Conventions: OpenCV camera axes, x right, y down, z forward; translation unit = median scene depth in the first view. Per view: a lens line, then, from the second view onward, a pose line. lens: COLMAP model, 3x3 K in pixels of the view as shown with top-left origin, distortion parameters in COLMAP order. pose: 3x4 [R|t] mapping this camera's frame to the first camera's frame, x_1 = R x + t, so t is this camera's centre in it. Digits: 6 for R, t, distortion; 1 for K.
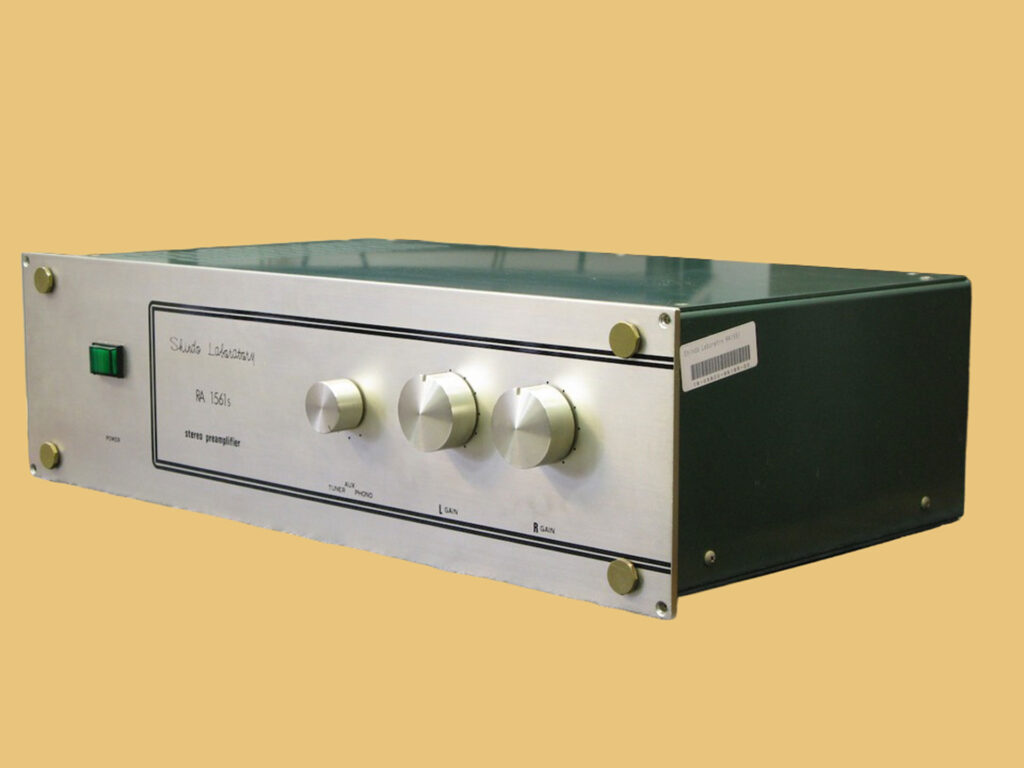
lens RADIAL K [[2021.8, 0, 512.0], [0, 2021.8, 383.7], [0, 0, 1]] dist [-0.092578, 0.000000]
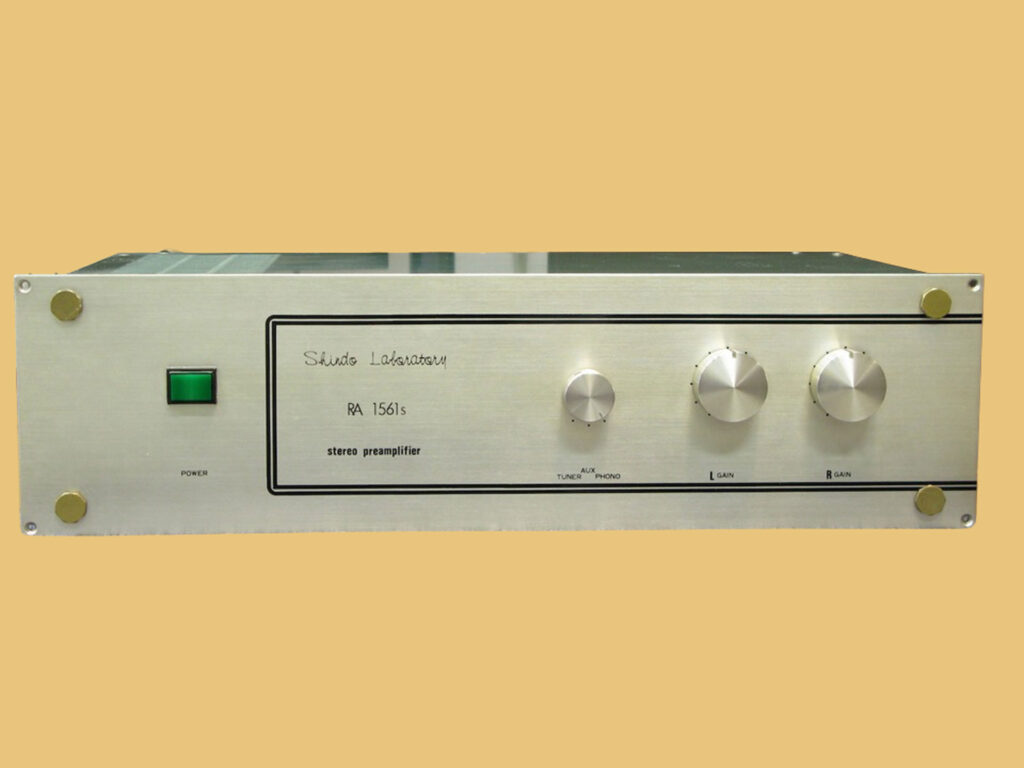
lens RADIAL K [[2021.8, 0, 512.0], [0, 2021.8, 385.2], [0, 0, 1]] dist [-0.092578, 0.000000]
pose [[0.679138, -0.093276, 0.728060, -0.805001], [0.095812, 0.994672, 0.038059, -0.034695], [-0.727730, 0.043909, 0.684456, 0.291573]]
